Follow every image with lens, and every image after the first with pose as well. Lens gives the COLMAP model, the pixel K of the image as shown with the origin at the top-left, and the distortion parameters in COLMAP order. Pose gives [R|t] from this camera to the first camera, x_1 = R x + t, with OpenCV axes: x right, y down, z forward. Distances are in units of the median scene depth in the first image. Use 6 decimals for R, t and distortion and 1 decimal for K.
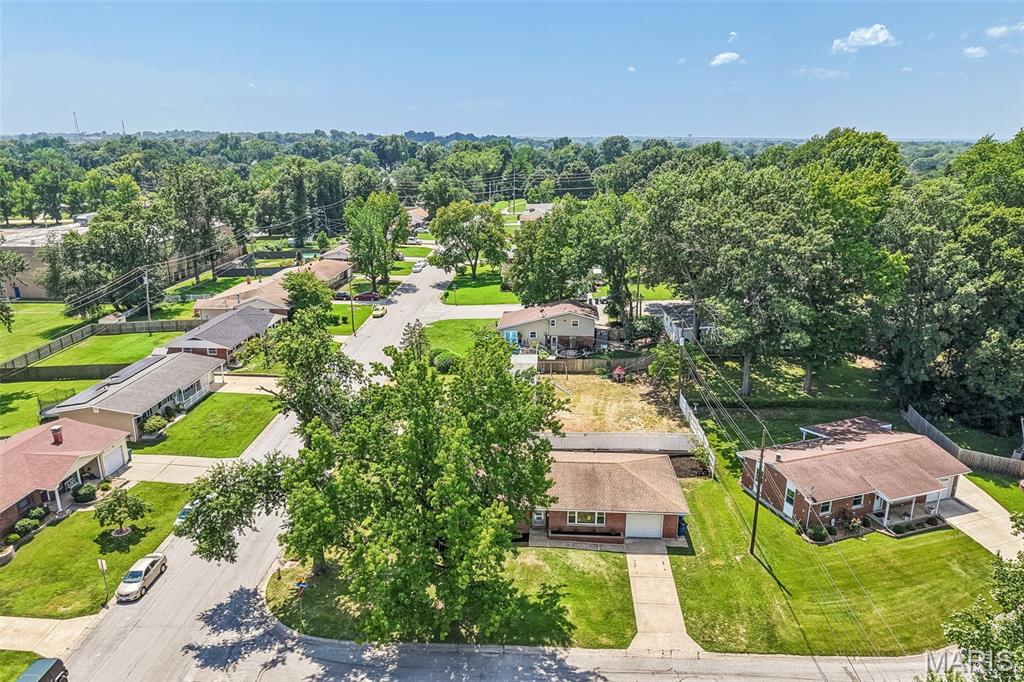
lens RADIAL K [[691.6, 0, 512.0], [0, 691.6, 341.0], [0, 0, 1]] dist [-0.021097, 0.004027]
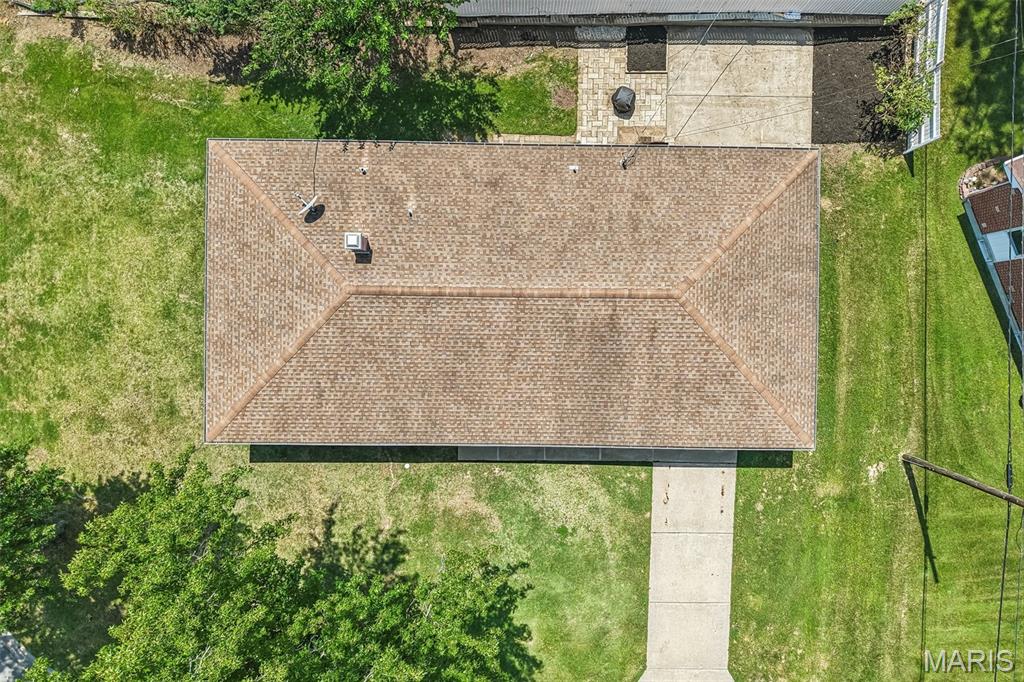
lens RADIAL K [[691.6, 0, 512.0], [0, 691.6, 341.0], [0, 0, 1]] dist [-0.021097, 0.004027]
pose [[0.998930, -0.041768, 0.019875, 0.057954], [-0.007847, 0.270417, 0.962711, -0.191435], [-0.045585, -0.961837, 0.269800, 0.960012]]
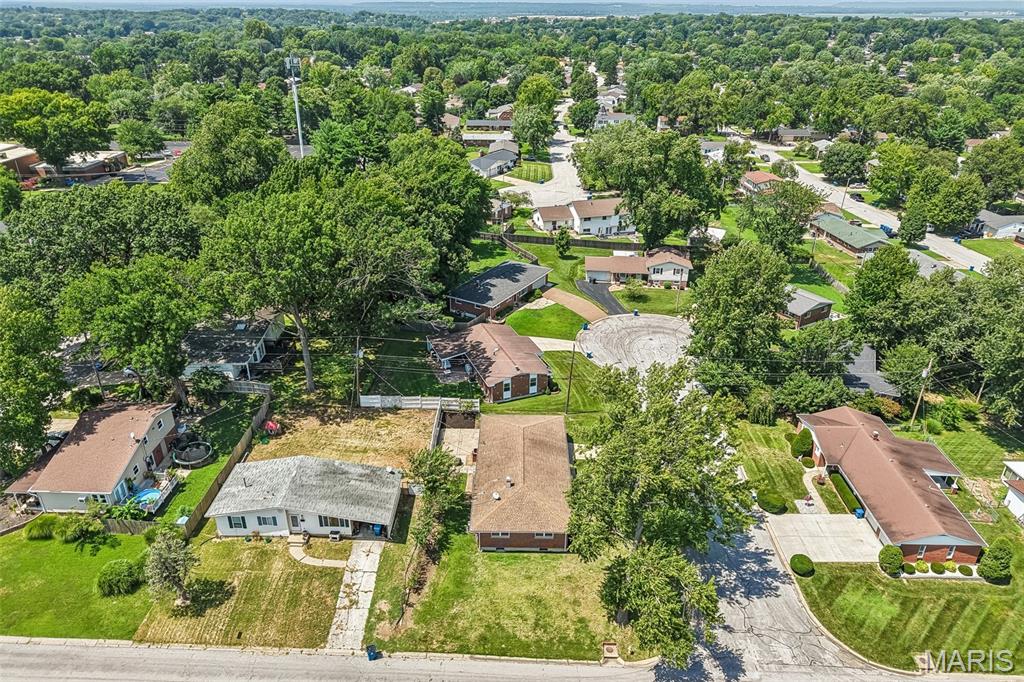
lens RADIAL K [[691.6, 0, 512.0], [0, 691.6, 341.0], [0, 0, 1]] dist [-0.021097, 0.004027]
pose [[-0.038564, -0.444745, 0.894826, -1.084093], [0.284343, 0.853589, 0.436504, -0.622688], [-0.957947, 0.271271, 0.093542, 0.924350]]
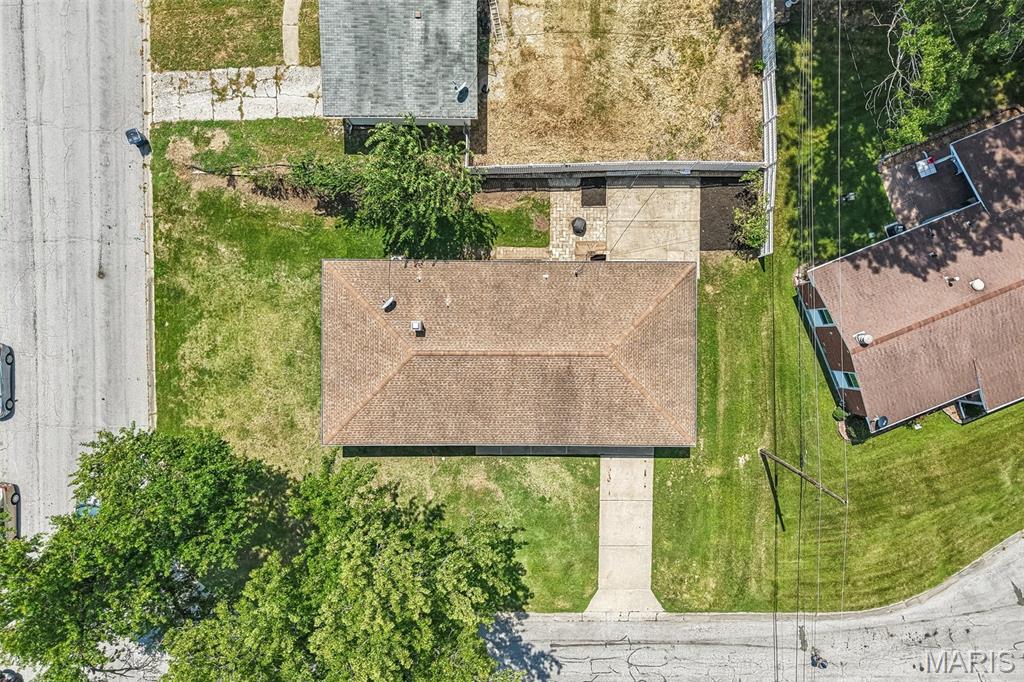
lens RADIAL K [[691.6, 0, 512.0], [0, 691.6, 341.0], [0, 0, 1]] dist [-0.021097, 0.004027]
pose [[0.998566, -0.049759, 0.019761, 0.057364], [-0.005276, 0.275832, 0.961192, -0.472191], [-0.053279, -0.959917, 0.275173, 0.920287]]
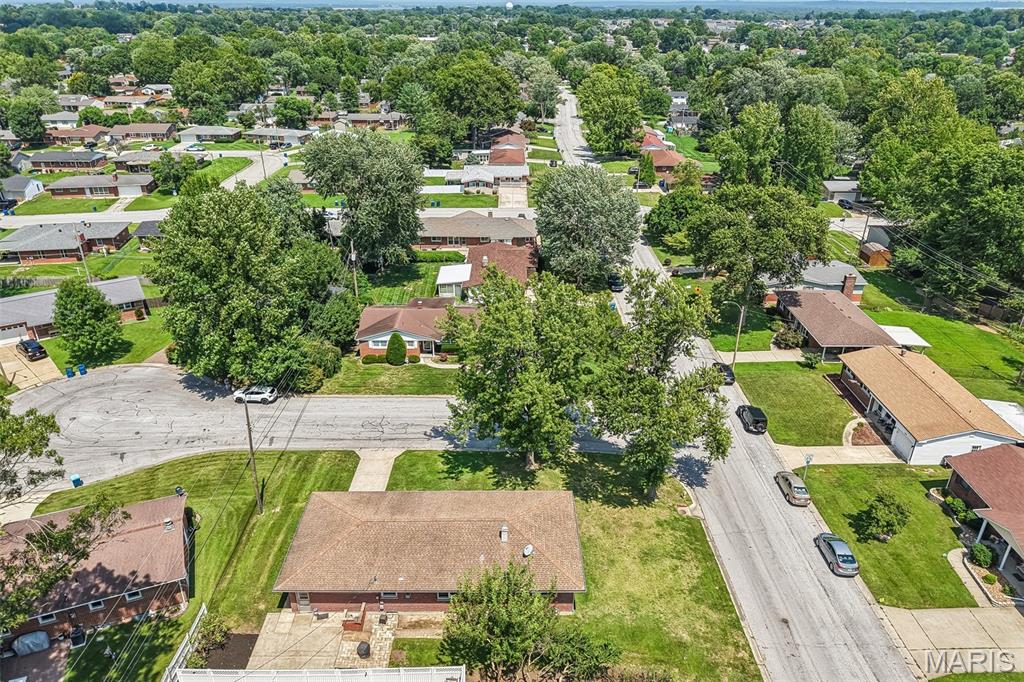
lens RADIAL K [[691.6, 0, 512.0], [0, 691.6, 341.0], [0, 0, 1]] dist [-0.021097, 0.004027]
pose [[-0.998160, 0.026567, -0.054505, 0.010004], [-0.017252, 0.737309, 0.675335, -0.636513], [0.058129, 0.675033, -0.735494, 1.644033]]
